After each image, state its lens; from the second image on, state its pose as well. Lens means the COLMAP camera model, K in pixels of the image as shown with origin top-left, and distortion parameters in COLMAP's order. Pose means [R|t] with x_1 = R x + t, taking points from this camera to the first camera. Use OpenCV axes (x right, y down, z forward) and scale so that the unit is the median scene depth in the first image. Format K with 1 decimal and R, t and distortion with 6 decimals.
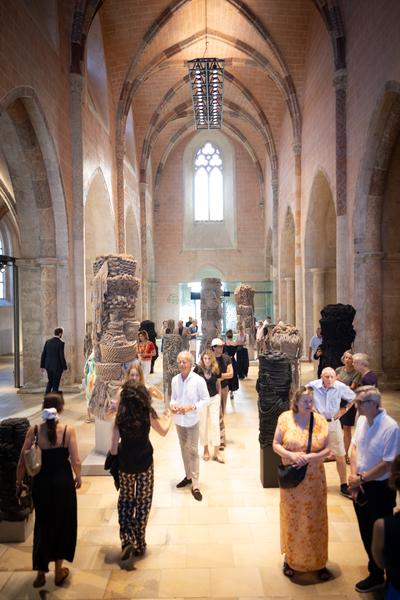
lens RADIAL K [[483.5, 0, 197.5], [0, 483.5, 304.6], [0, 0, 1]] dist [-0.001415, 0.011603]
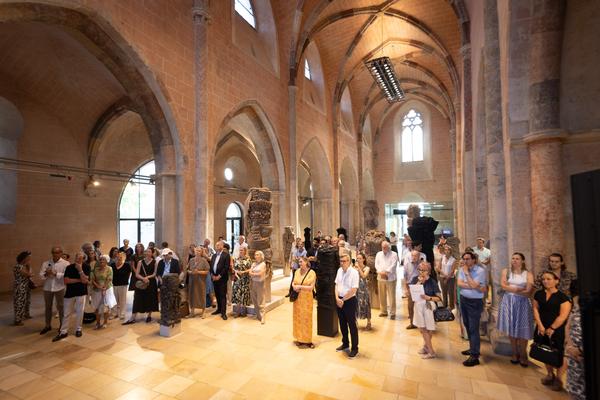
lens RADIAL K [[295.7, 0, 284.9], [0, 295.7, 209.5], [0, 0, 1]] dist [0.000387, -0.000295]
pose [[0.893638, -0.008498, -0.448708, 0.106194], [-0.004719, 0.999587, -0.028330, 0.001282], [0.448764, 0.027434, 0.893229, 0.021552]]
